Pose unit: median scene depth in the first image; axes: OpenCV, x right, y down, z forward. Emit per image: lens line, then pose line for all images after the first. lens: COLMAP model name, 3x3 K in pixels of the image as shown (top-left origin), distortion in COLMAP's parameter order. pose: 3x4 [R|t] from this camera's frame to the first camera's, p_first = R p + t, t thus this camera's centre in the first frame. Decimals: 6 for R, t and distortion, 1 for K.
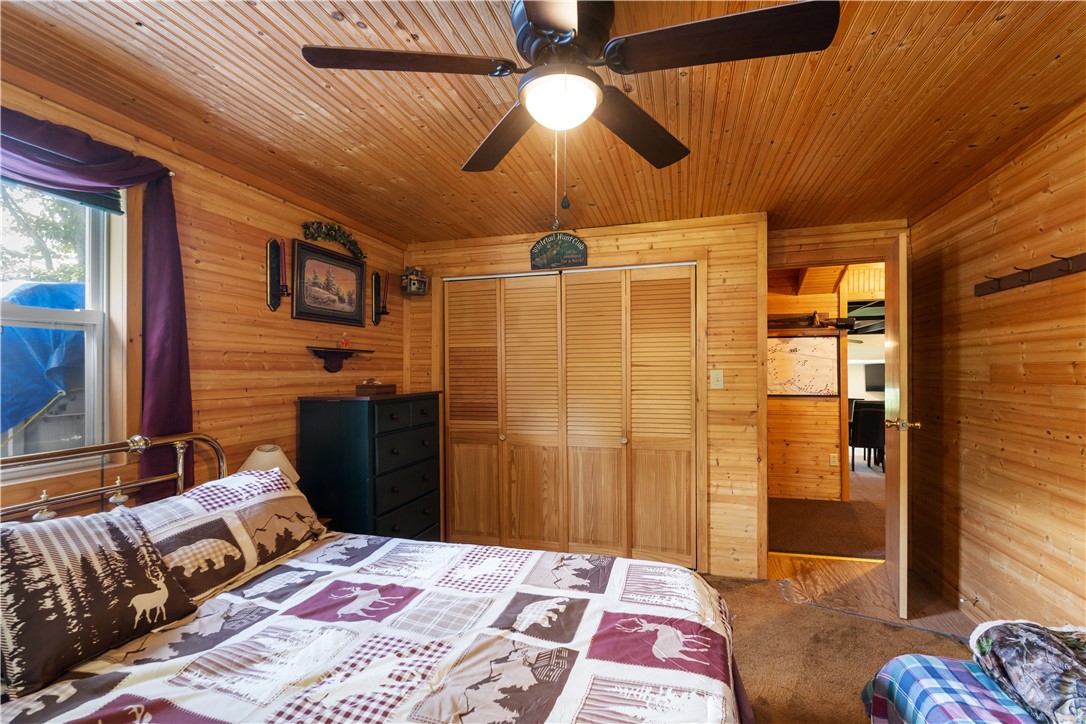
lens RADIAL K [[478.7, 0, 547.2], [0, 478.7, 365.8], [0, 0, 1]] dist [-0.003797, -0.000465]
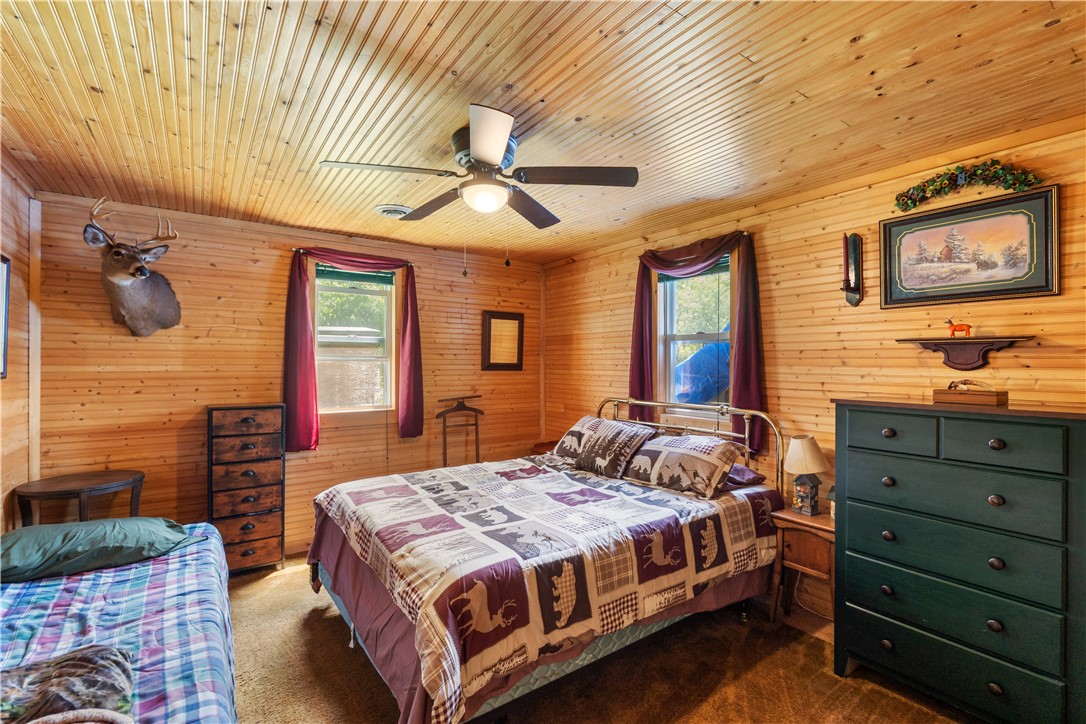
lens RADIAL K [[478.7, 0, 543.9], [0, 478.7, 361.4], [0, 0, 1]] dist [-0.003797, -0.000465]
pose [[-0.613613, 0.004026, -0.789597, 0.600442], [0.009321, 0.999954, -0.002146, -0.004572], [0.789552, -0.008677, -0.613623, 1.097090]]
